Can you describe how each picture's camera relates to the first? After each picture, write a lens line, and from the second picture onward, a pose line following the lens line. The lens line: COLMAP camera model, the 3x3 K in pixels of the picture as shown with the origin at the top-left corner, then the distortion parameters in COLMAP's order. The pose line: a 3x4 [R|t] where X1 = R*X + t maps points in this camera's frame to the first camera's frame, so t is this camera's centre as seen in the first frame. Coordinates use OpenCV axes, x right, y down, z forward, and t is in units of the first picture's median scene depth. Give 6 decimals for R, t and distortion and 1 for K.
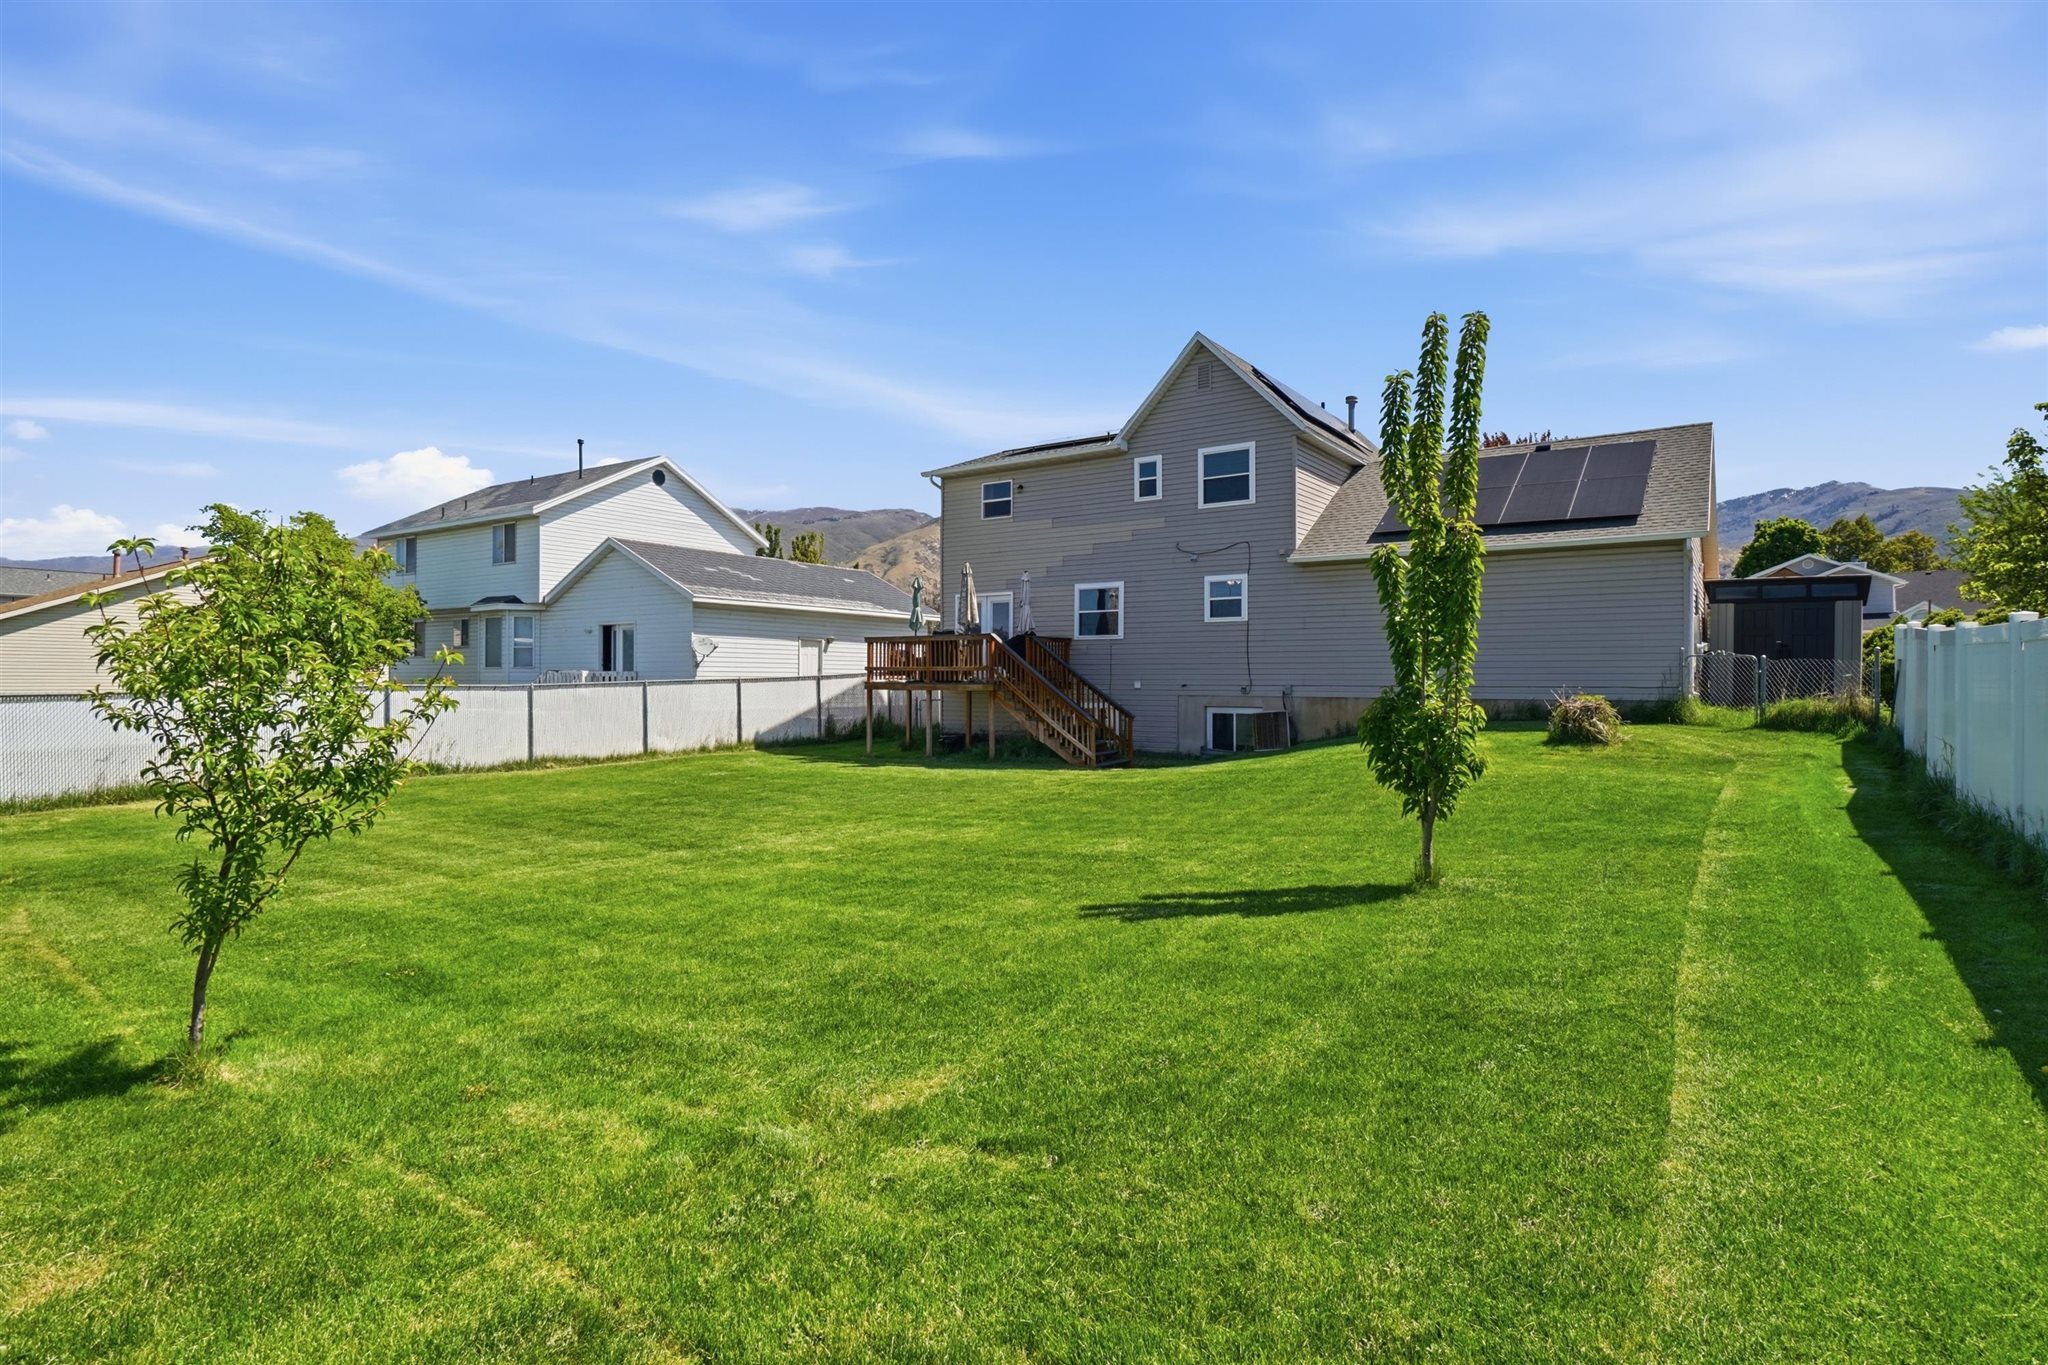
lens RADIAL K [[1052.1, 0, 1024.7], [0, 1052.1, 687.8], [0, 0, 1]] dist [-0.011446, -0.000025]
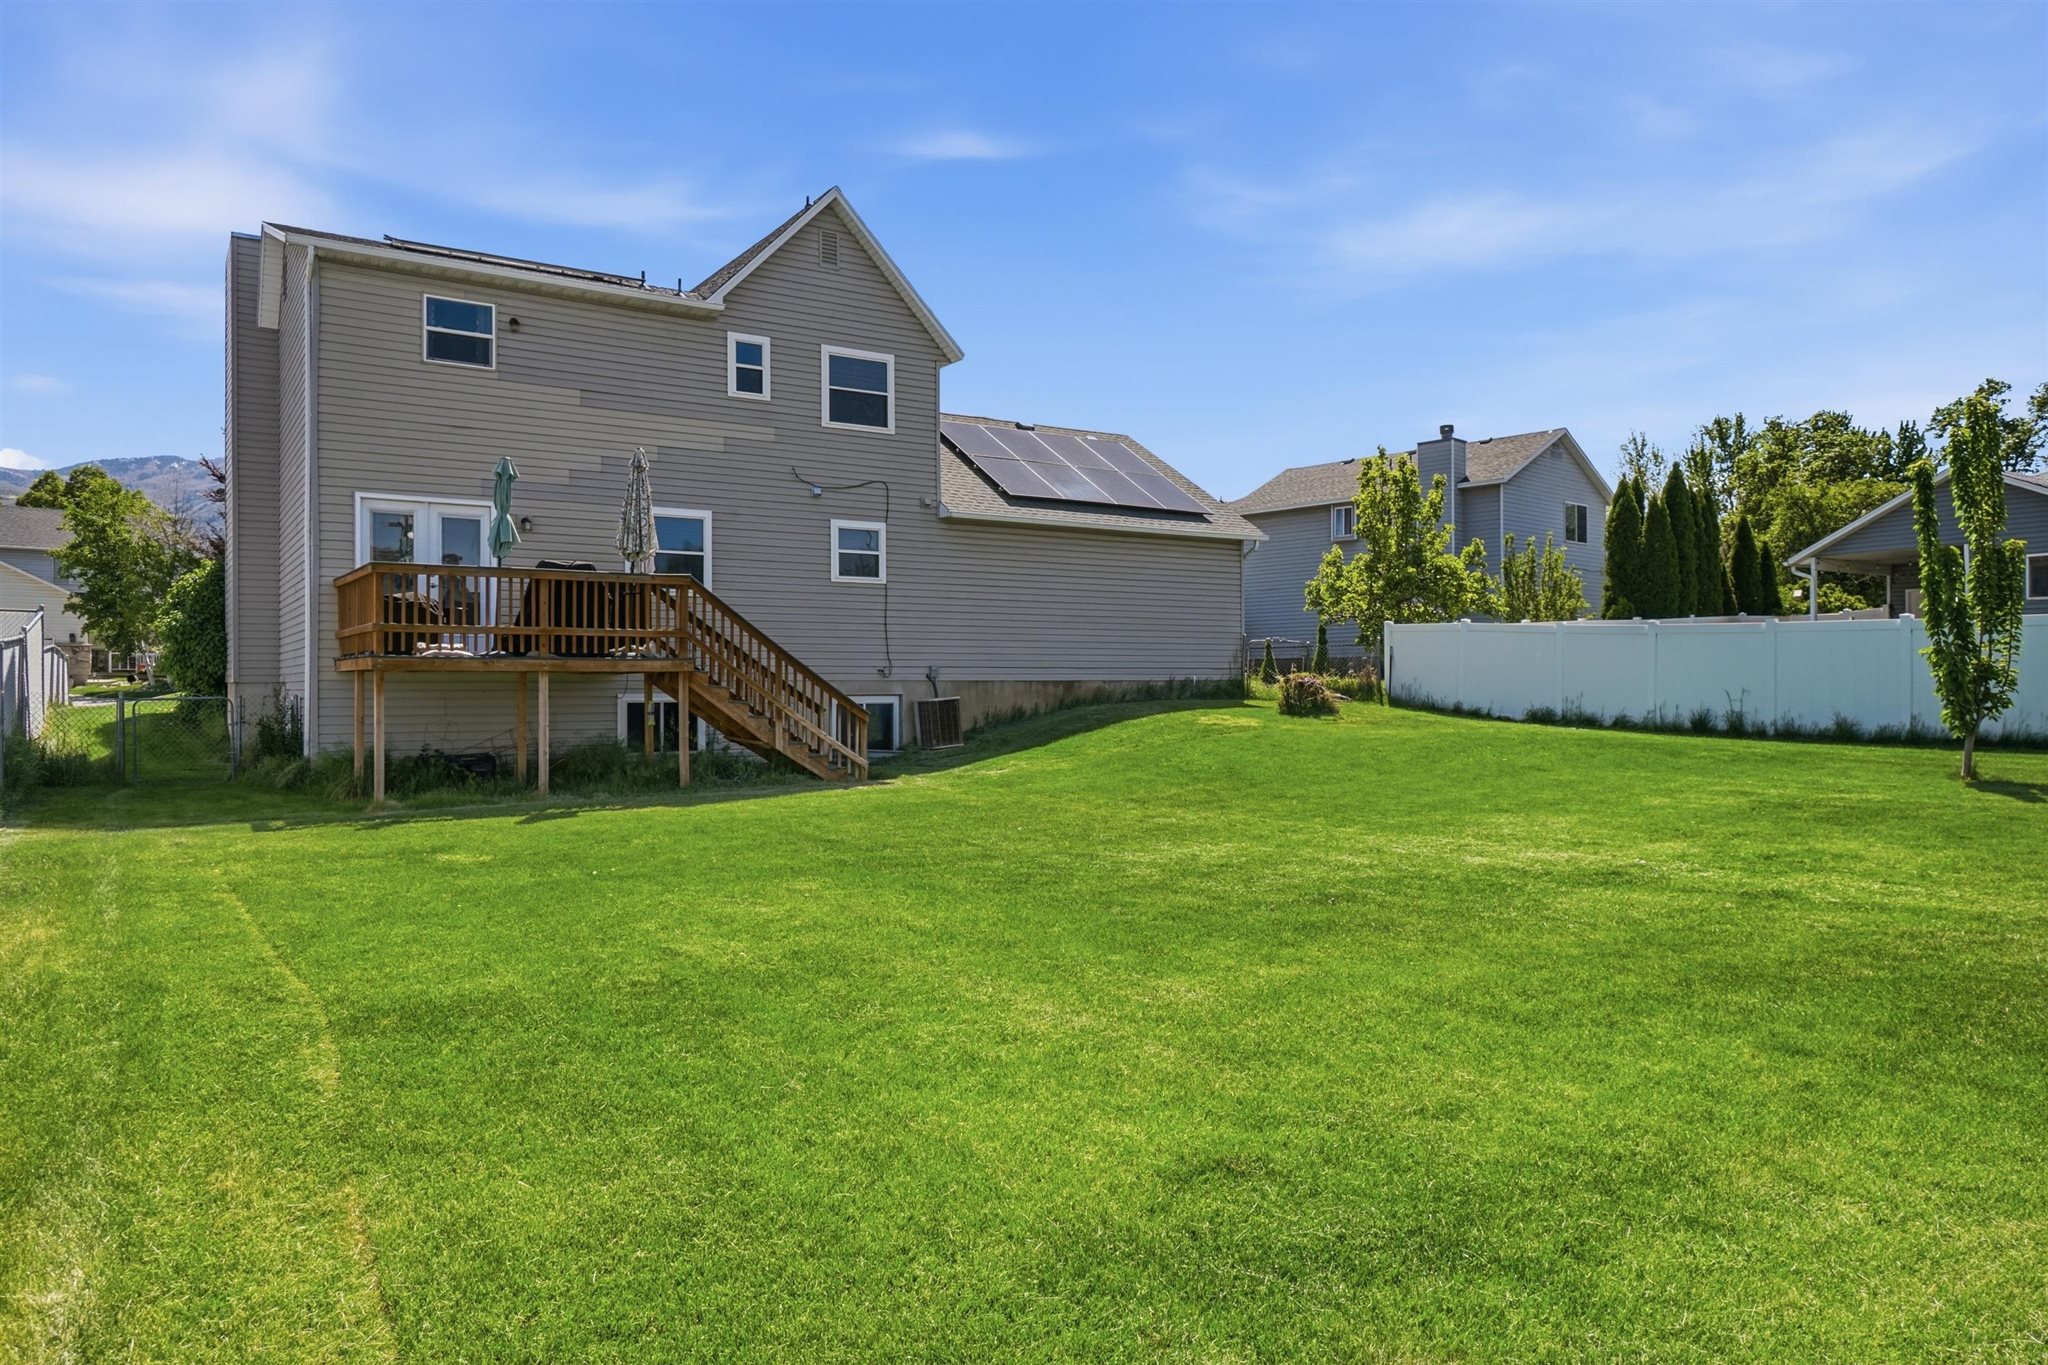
lens RADIAL K [[1343.4, 0, 1017.7], [0, 1343.4, 687.2], [0, 0, 1]] dist [0.023057, 0.000407]
pose [[0.370398, -0.003083, 0.928868, -0.658796], [0.014115, 0.999898, -0.002310, 0.016177], [-0.928766, 0.013967, 0.370403, 0.529621]]
